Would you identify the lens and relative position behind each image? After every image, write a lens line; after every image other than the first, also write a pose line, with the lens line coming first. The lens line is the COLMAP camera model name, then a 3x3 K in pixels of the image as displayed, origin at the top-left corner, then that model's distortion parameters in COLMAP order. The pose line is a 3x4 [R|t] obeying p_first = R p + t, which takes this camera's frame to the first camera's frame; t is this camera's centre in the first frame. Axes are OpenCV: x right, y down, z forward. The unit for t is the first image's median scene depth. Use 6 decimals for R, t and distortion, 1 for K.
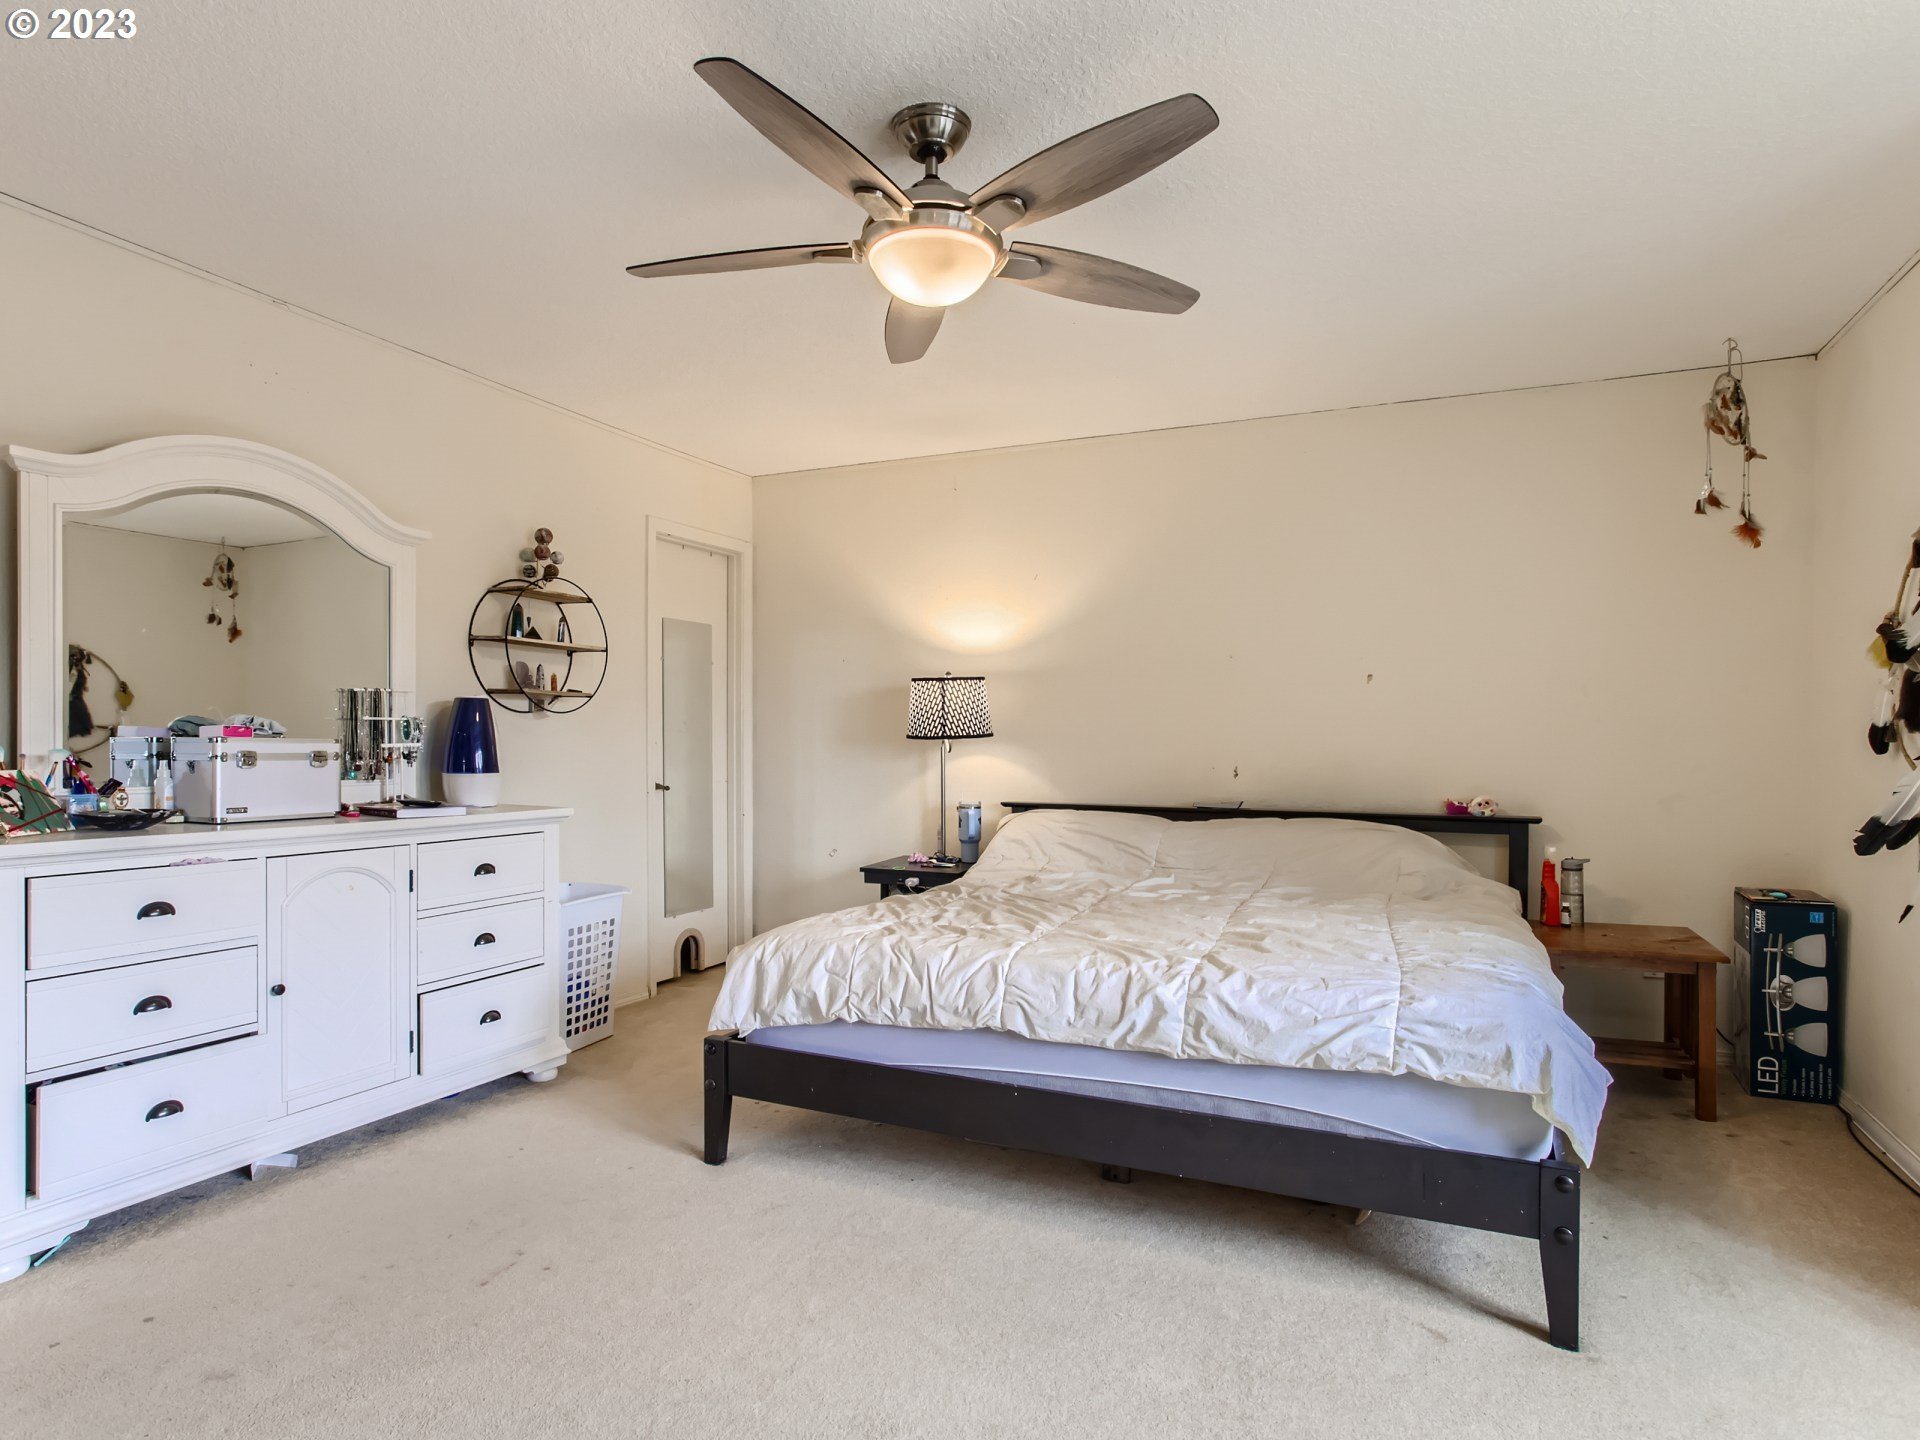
lens RADIAL K [[1043.4, 0, 961.3], [0, 1043.4, 729.2], [0, 0, 1]] dist [-0.038356, 0.026104]
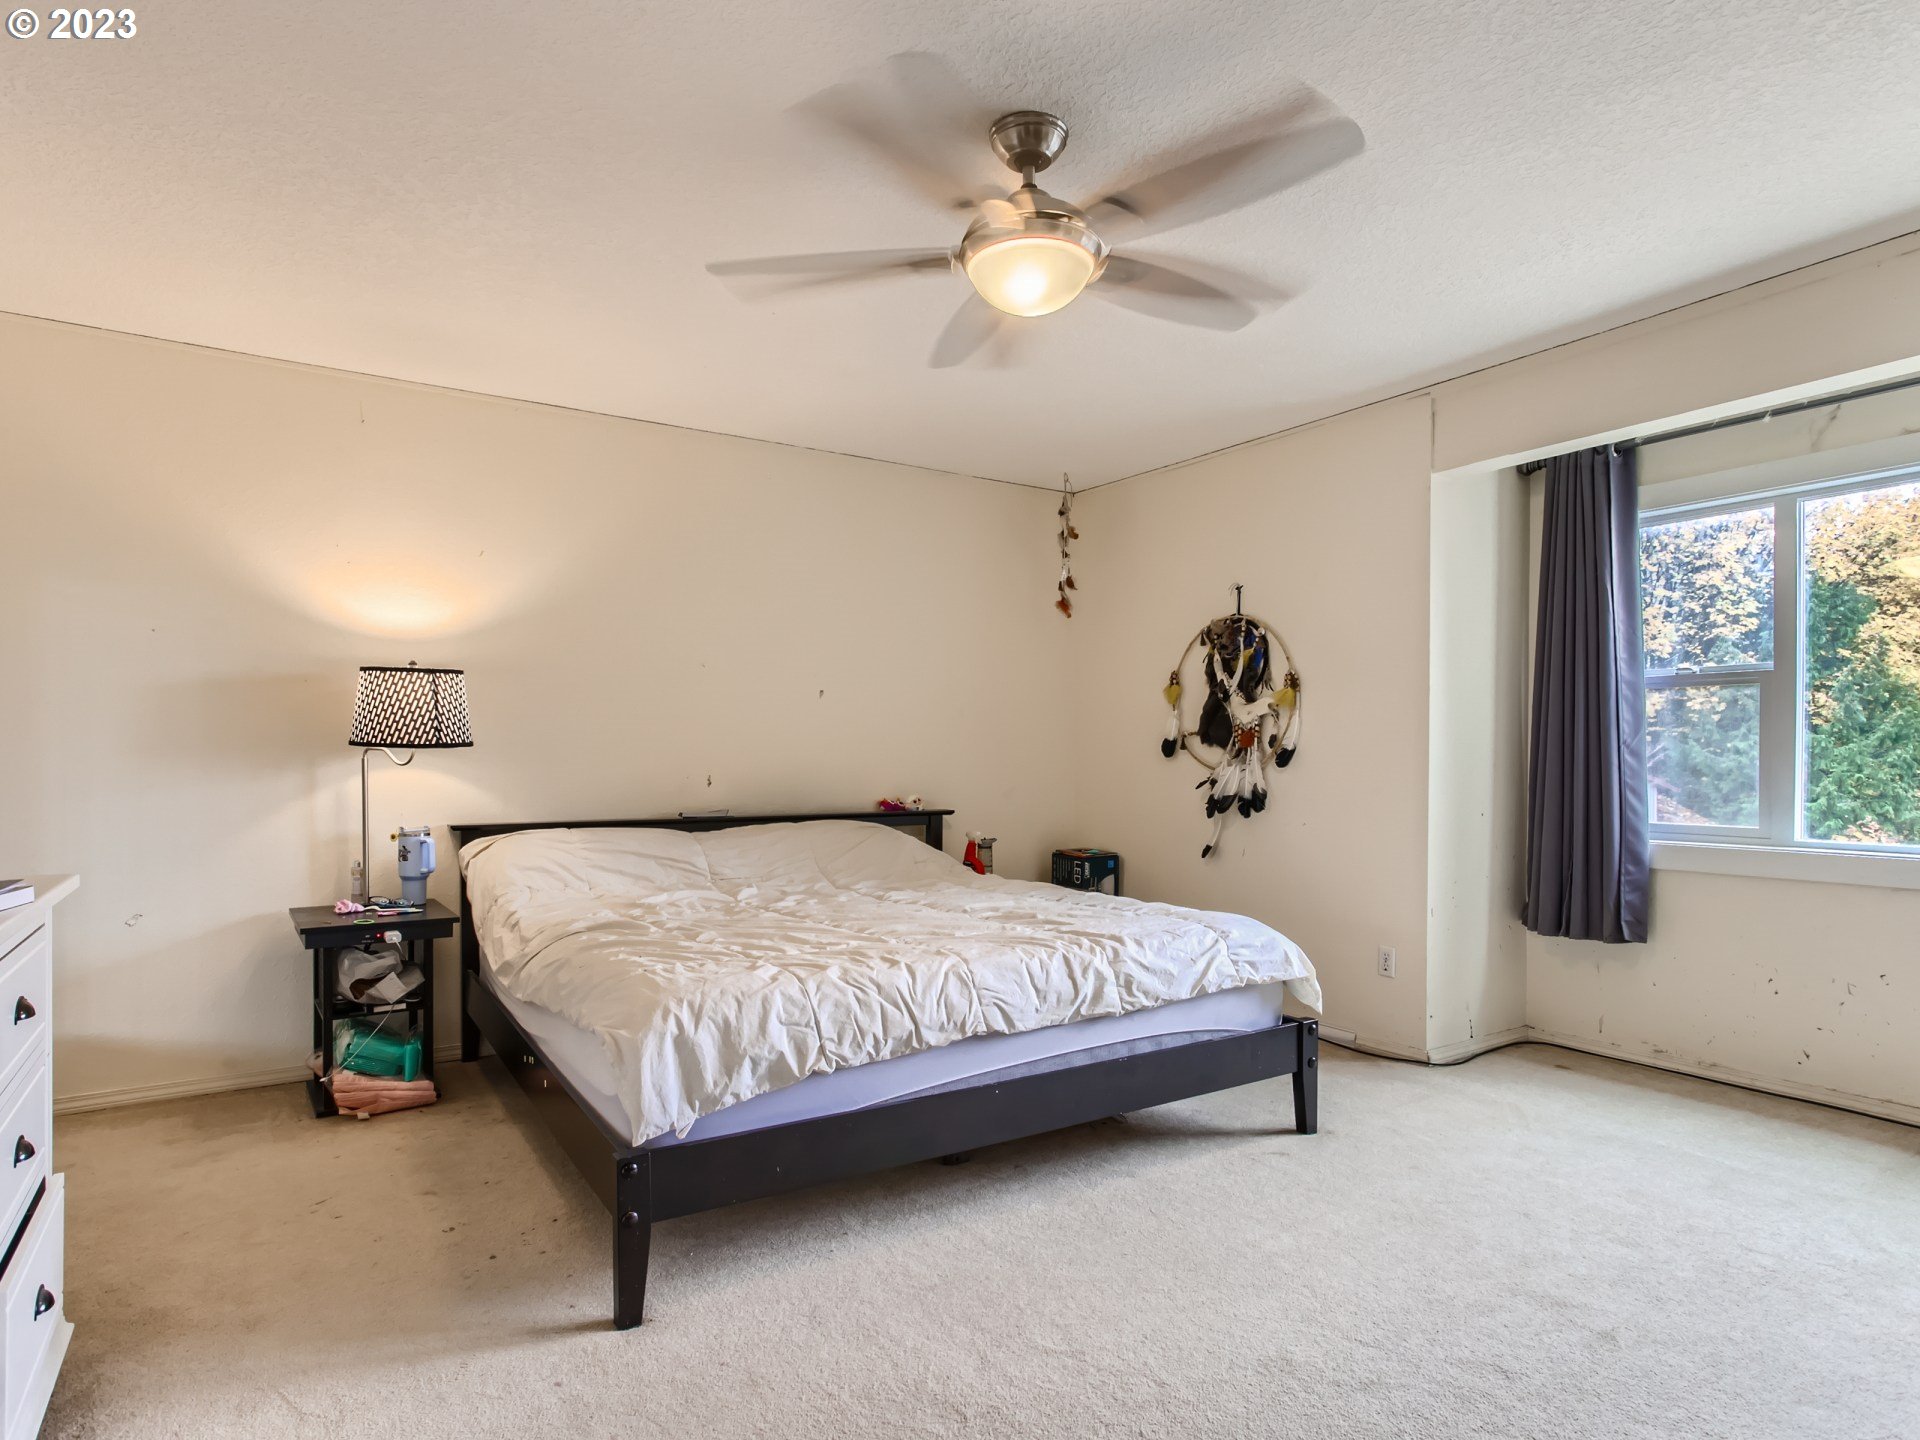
lens RADIAL K [[1043.4, 0, 961.3], [0, 1043.4, 729.2], [0, 0, 1]] dist [-0.038356, 0.026104]
pose [[0.551672, 0.014483, 0.833935, -0.775659], [-0.007632, 0.999895, -0.012316, 0.003383], [-0.834026, 0.000430, 0.551725, 0.427021]]
